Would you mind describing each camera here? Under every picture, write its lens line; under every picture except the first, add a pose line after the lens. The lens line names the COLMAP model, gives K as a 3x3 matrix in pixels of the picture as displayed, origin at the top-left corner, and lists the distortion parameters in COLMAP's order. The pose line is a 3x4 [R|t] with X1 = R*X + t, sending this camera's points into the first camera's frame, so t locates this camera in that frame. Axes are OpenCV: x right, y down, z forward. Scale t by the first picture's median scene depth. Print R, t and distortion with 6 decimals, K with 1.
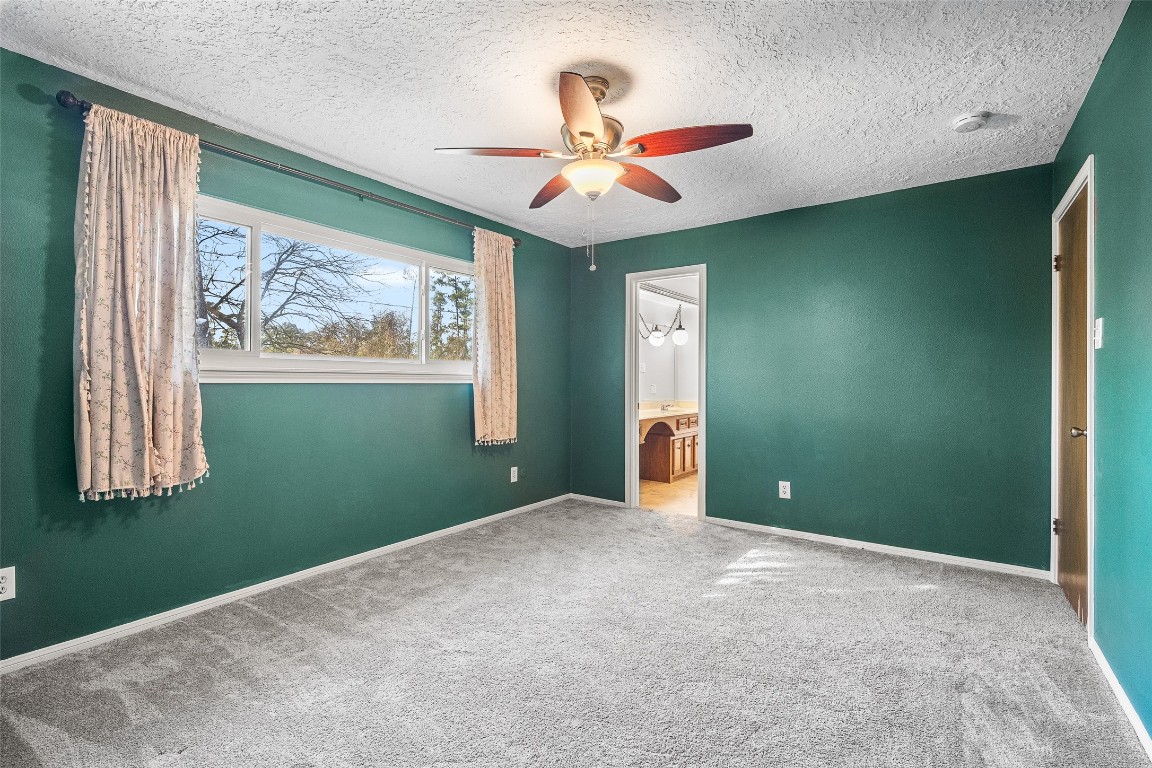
lens RADIAL K [[521.9, 0, 576.4], [0, 521.9, 381.2], [0, 0, 1]] dist [-0.002566, -0.000441]
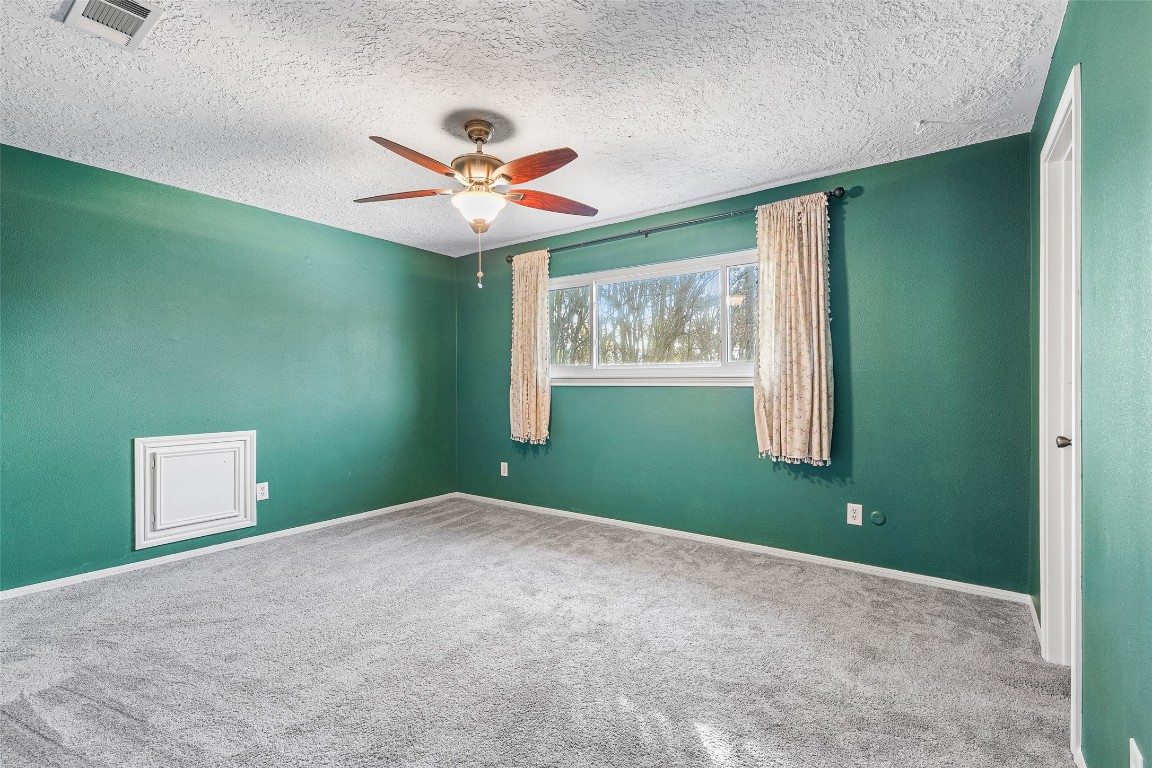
lens RADIAL K [[521.9, 0, 575.3], [0, 521.9, 383.6], [0, 0, 1]] dist [-0.002566, -0.000441]
pose [[-0.012504, -0.004711, -0.999911, 0.896891], [0.000212, 0.999989, -0.004714, 0.004802], [0.999922, -0.000271, -0.012503, 0.935078]]
